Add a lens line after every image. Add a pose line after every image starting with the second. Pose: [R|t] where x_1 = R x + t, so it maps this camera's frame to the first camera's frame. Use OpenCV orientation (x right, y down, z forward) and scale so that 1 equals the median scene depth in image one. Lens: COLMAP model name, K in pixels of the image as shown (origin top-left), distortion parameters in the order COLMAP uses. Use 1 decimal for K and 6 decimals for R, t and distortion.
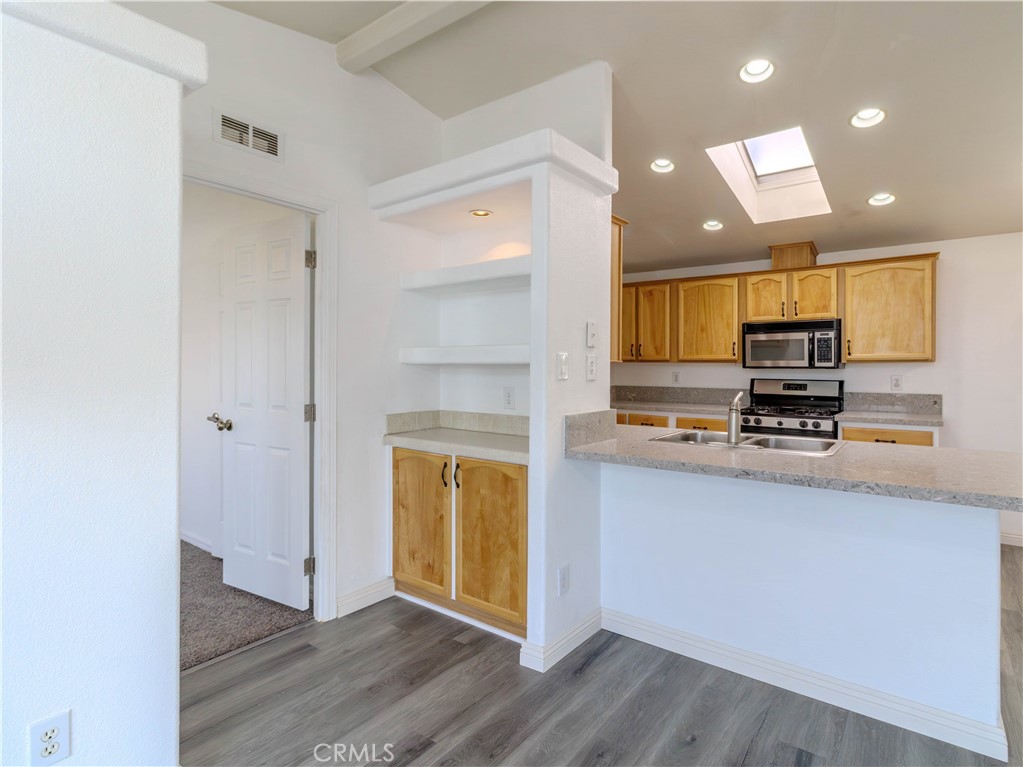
lens RADIAL K [[530.6, 0, 555.2], [0, 530.6, 368.2], [0, 0, 1]] dist [0.003782, 0.000890]
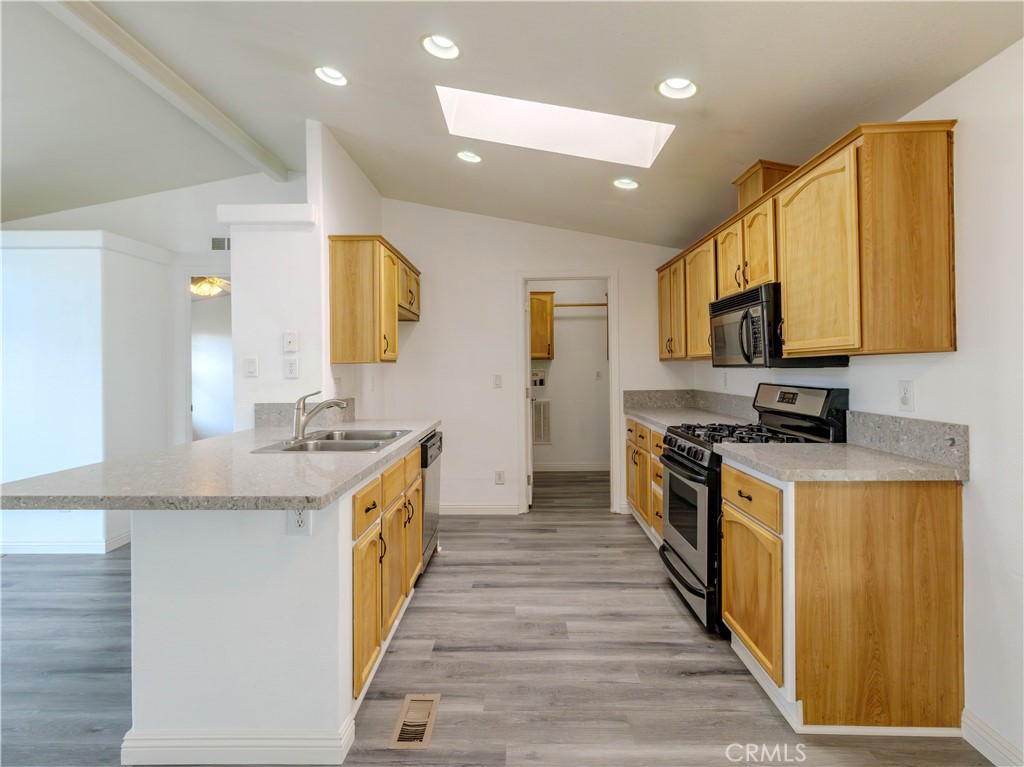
lens RADIAL K [[540.7, 0, 513.2], [0, 540.7, 368.2], [0, 0, 1]] dist [0.006940, 0.001140]
pose [[0.565111, -0.003703, -0.825006, 0.875941], [0.002227, 0.999993, -0.002963, 0.002745], [0.825012, -0.000163, 0.565116, 0.429698]]
